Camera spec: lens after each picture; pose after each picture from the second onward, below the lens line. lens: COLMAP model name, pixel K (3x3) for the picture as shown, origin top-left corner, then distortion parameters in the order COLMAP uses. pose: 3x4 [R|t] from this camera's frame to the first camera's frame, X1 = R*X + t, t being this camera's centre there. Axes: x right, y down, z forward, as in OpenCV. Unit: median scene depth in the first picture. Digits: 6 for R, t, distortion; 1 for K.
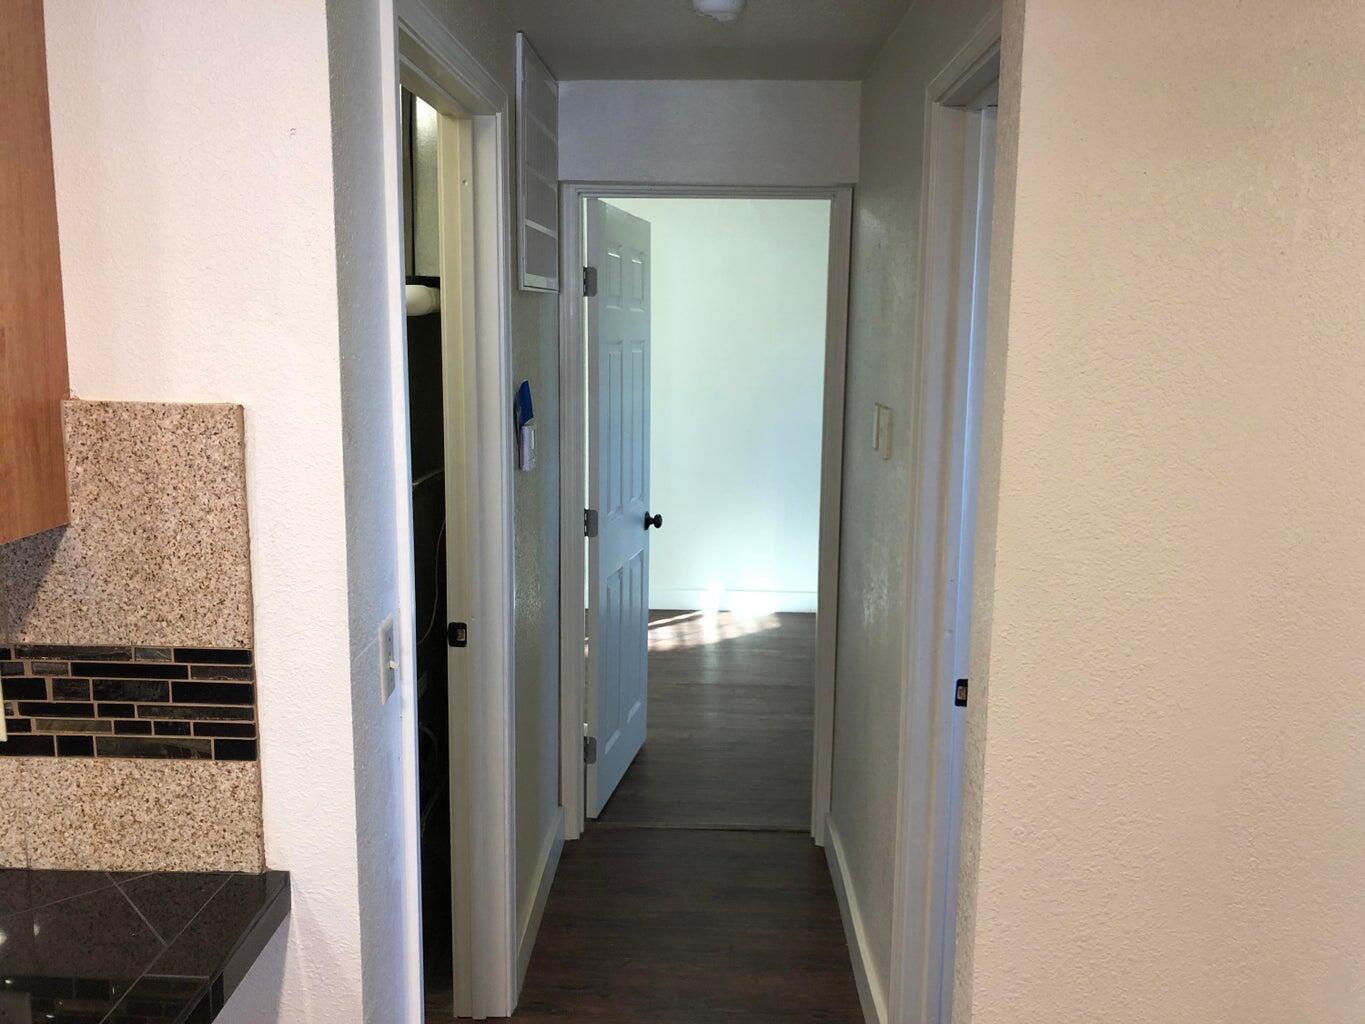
lens RADIAL K [[1116.6, 0, 679.3], [0, 1116.6, 510.4], [0, 0, 1]] dist [0.044779, -0.052063]
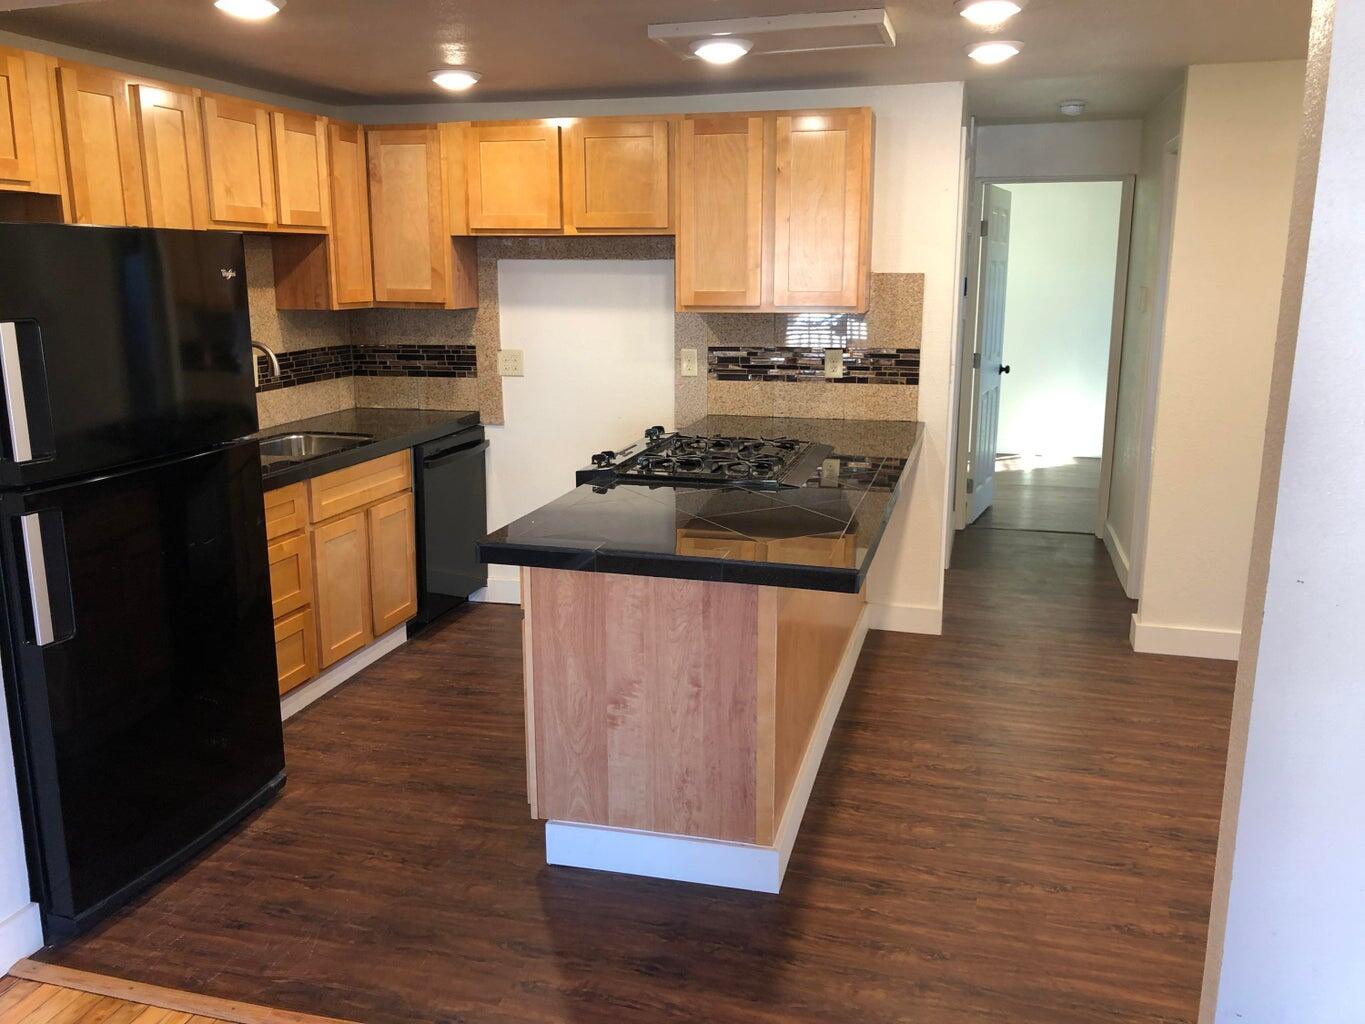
lens RADIAL K [[1116.6, 0, 685.9], [0, 1116.6, 503.2], [0, 0, 1]] dist [0.044779, -0.052063]
pose [[0.971617, 0.034613, -0.234013, -0.112718], [-0.024245, 0.998599, 0.047039, 0.185027], [0.235314, -0.040030, 0.971095, -0.999190]]
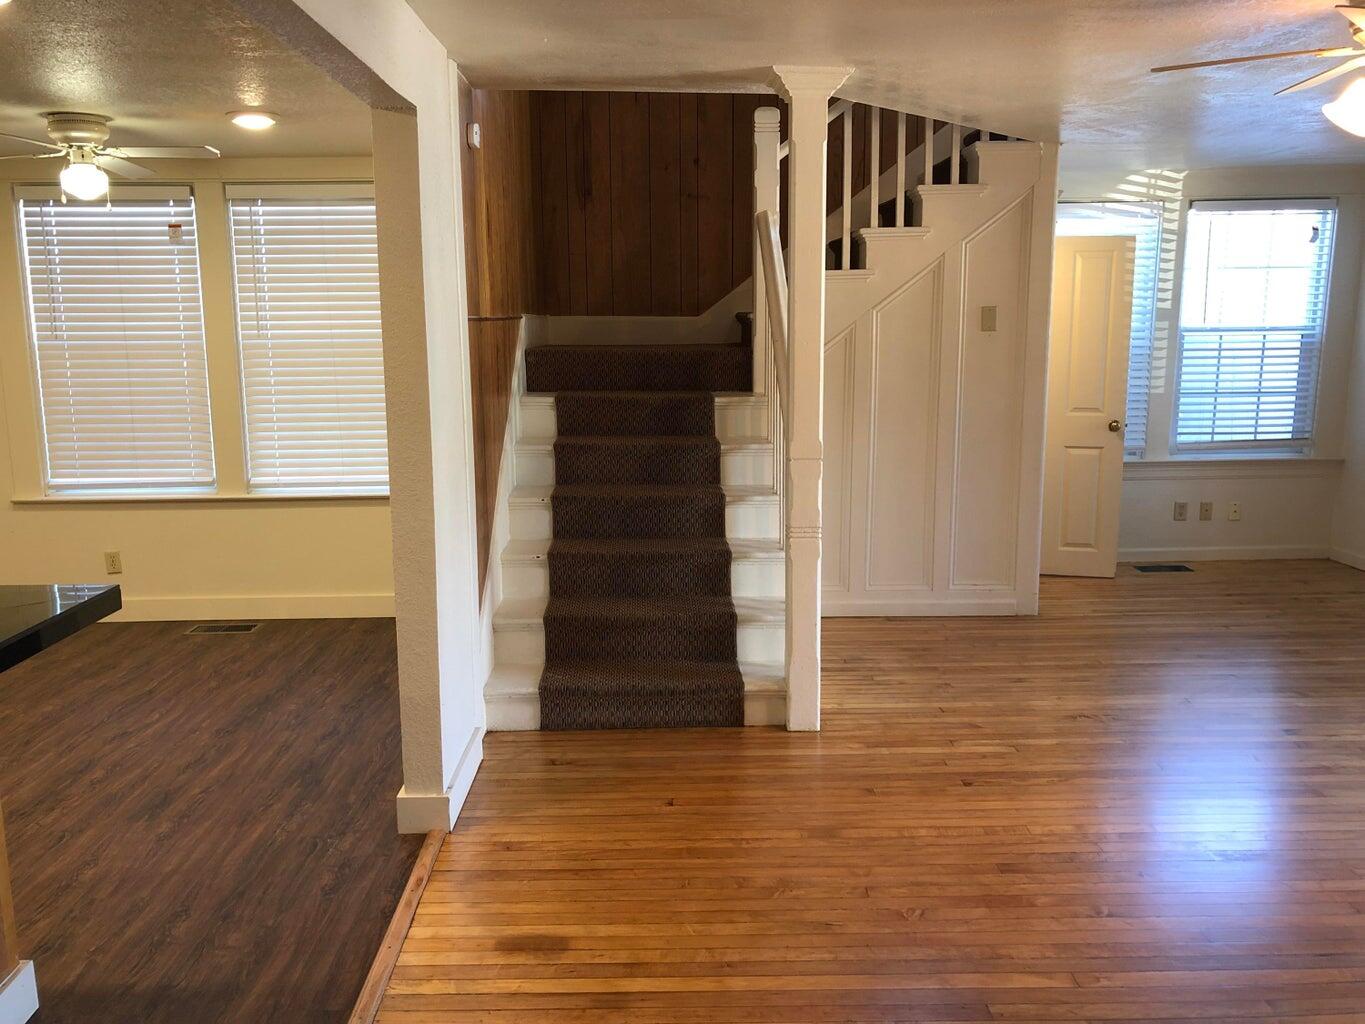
lens RADIAL K [[1116.6, 0, 680.7], [0, 1116.6, 499.8], [0, 0, 1]] dist [0.044779, -0.052063]
pose [[-0.055766, -0.175192, 0.982954, -0.947376], [0.175594, 0.967420, 0.182385, 0.131935], [-0.982882, 0.182772, -0.023187, -0.621101]]
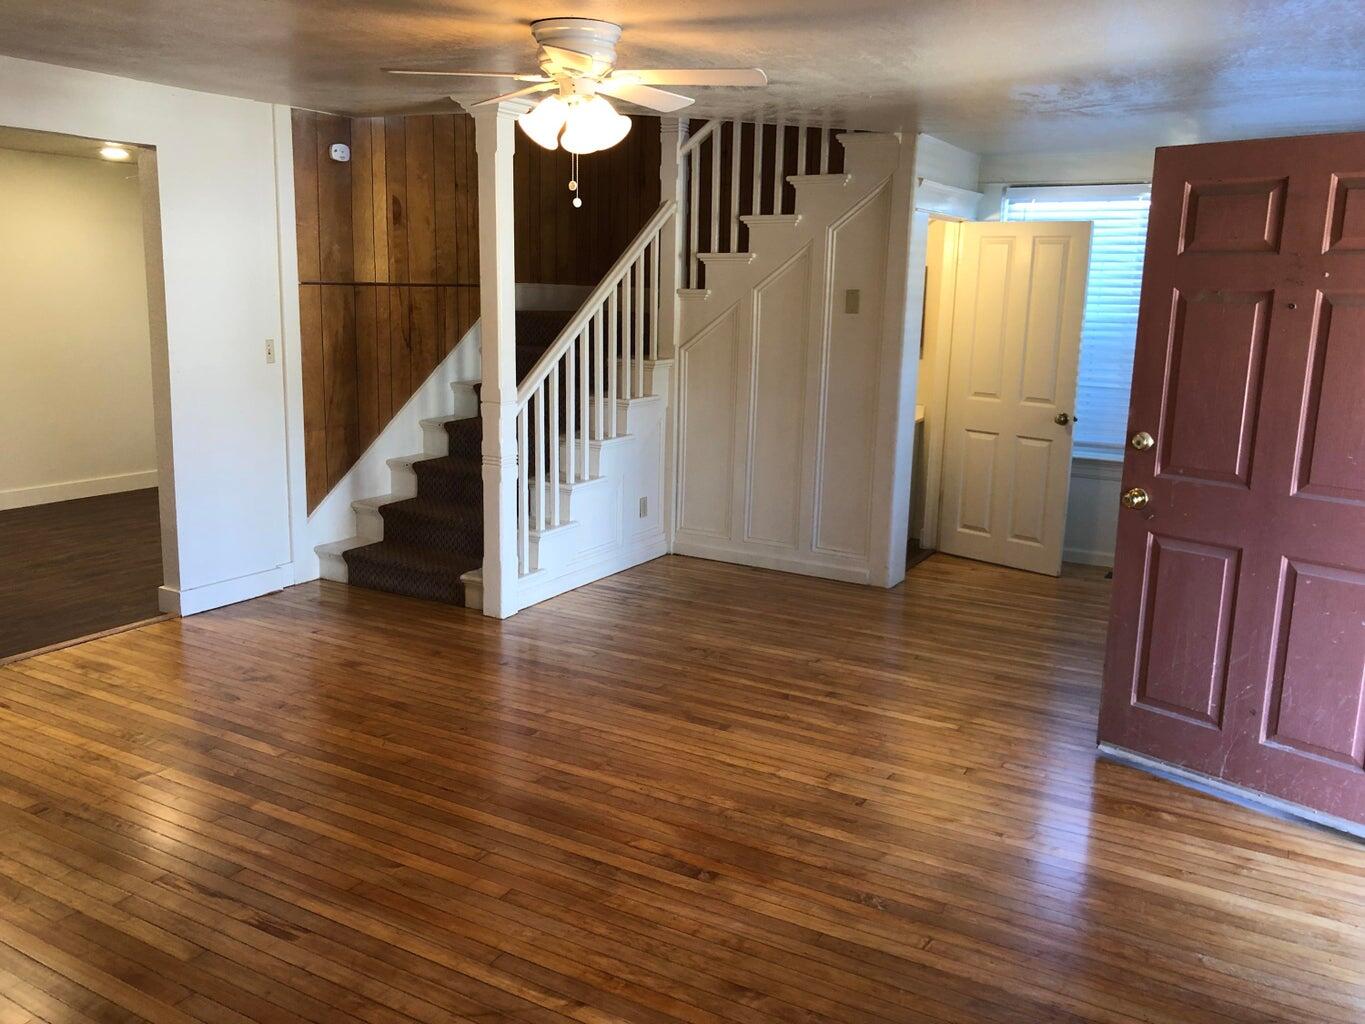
lens RADIAL K [[1116.6, 0, 682.1], [0, 1116.6, 501.1], [0, 0, 1]] dist [0.044779, -0.052063]
pose [[0.460737, -0.173300, 0.870453, -1.003901], [0.132570, 0.983187, 0.125574, 0.309782], [-0.877580, 0.057539, 0.475965, -1.754137]]
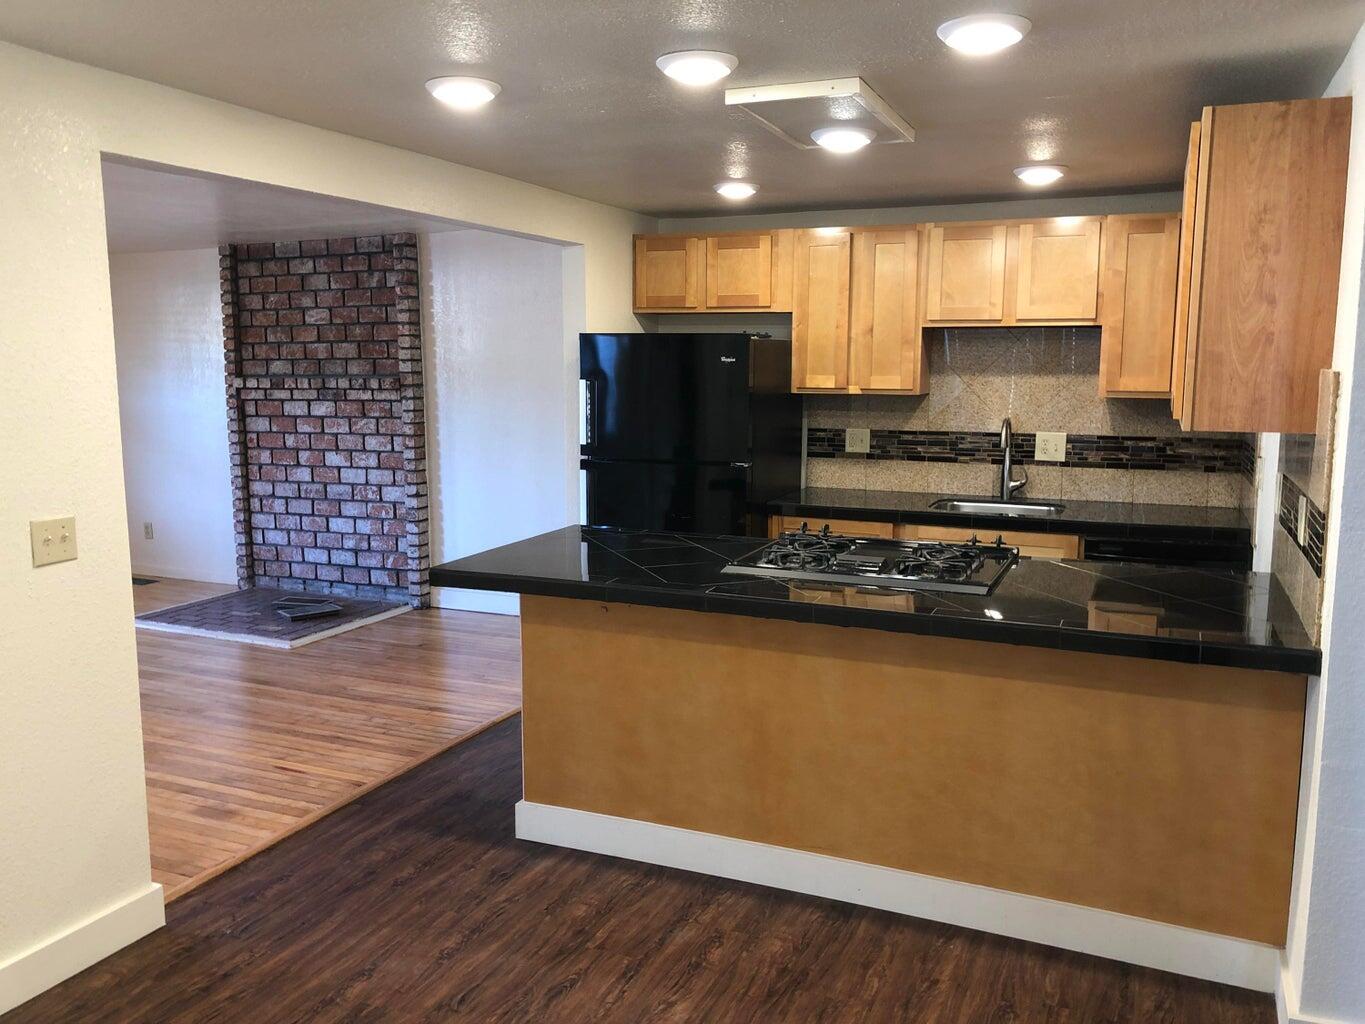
lens RADIAL K [[1116.6, 0, 680.0], [0, 1116.6, 506.1], [0, 0, 1]] dist [0.044779, -0.052063]
pose [[-0.372907, 0.112169, -0.921064, 0.691272], [-0.161344, 0.969705, 0.183415, -0.023264], [0.913733, 0.217005, -0.343512, 0.310806]]
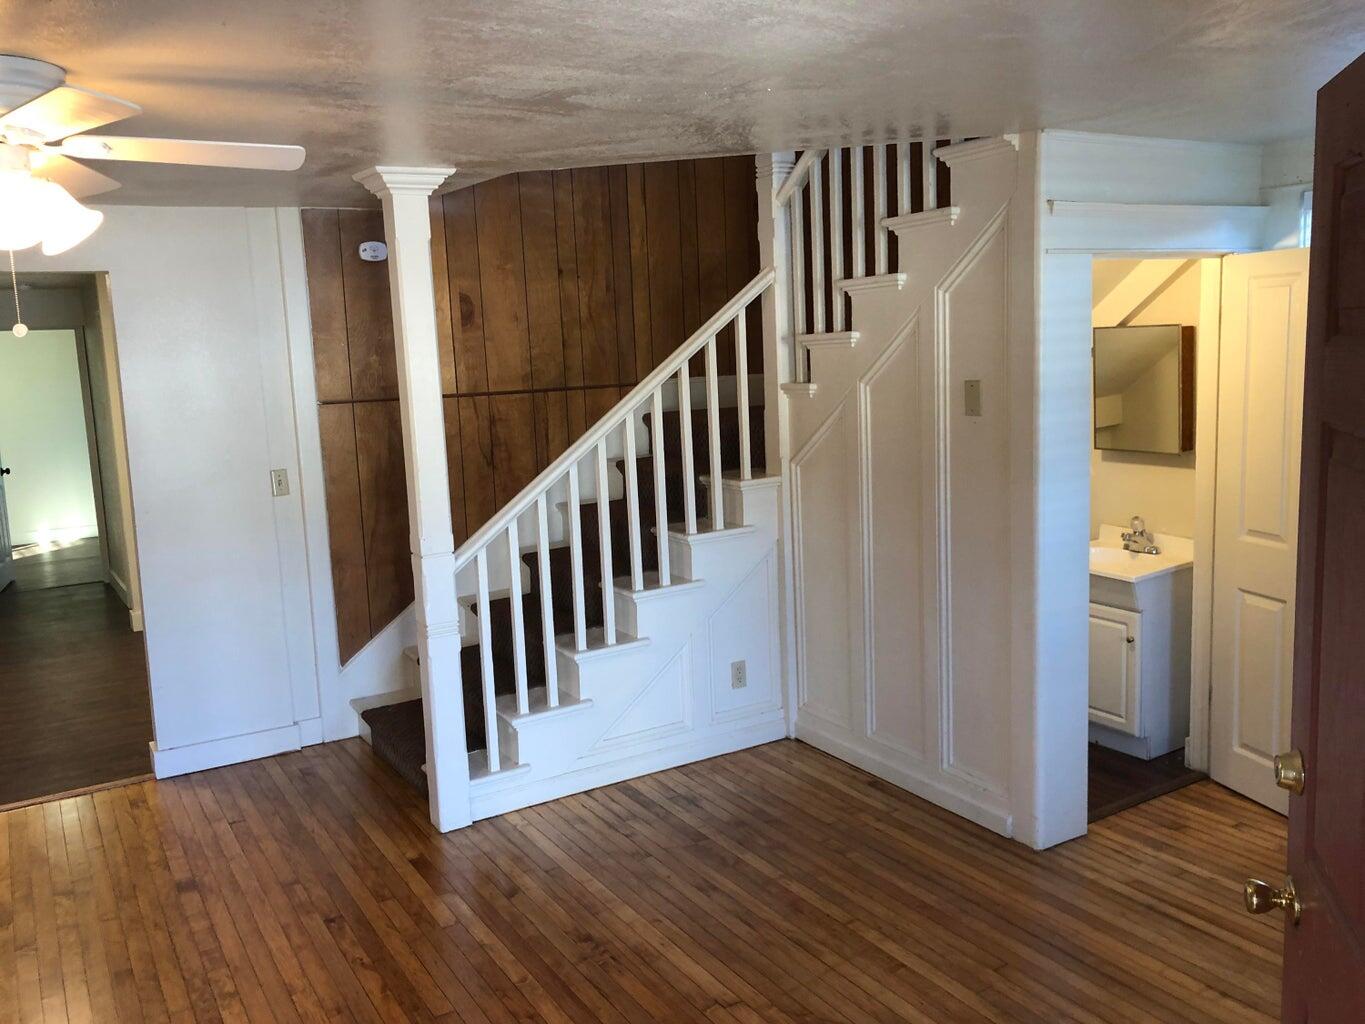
lens RADIAL K [[1116.6, 0, 685.9], [0, 1116.6, 500.7], [0, 0, 1]] dist [0.044779, -0.052063]
pose [[0.829026, -0.123452, 0.545413, -0.164664], [0.144095, 0.989551, 0.004957, 0.313514], [-0.540326, 0.074482, 0.838153, -1.965174]]
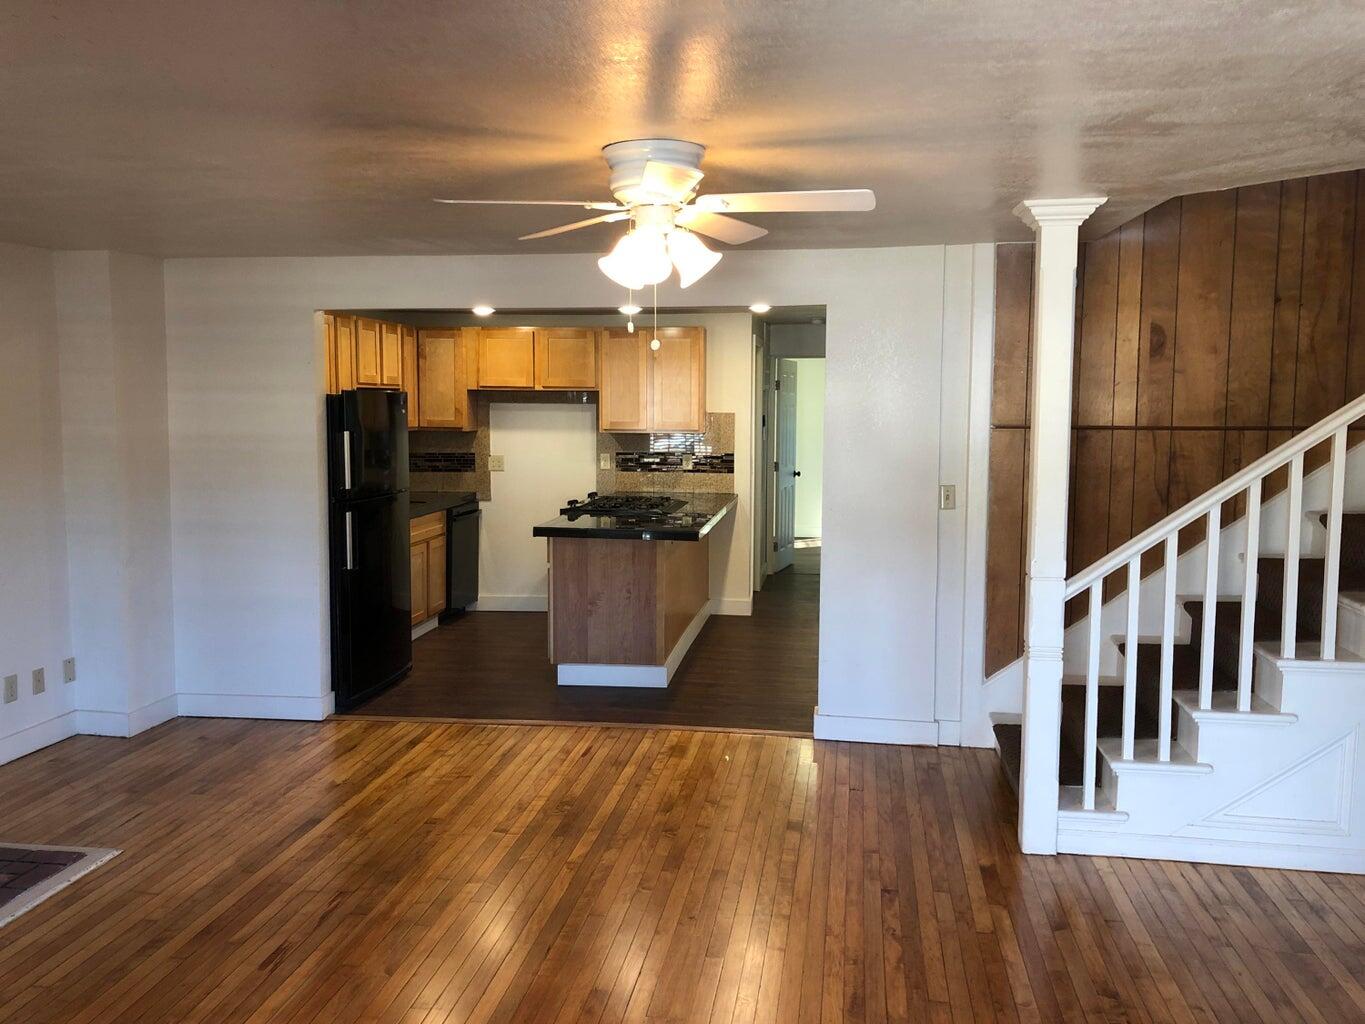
lens RADIAL K [[1116.6, 0, 682.2], [0, 1116.6, 502.1], [0, 0, 1]] dist [0.044779, -0.052063]
pose [[0.993587, 0.001223, -0.113065, 0.006192], [-0.009742, 0.997149, -0.074832, 0.350755], [0.112651, 0.075454, 0.990766, -2.066454]]
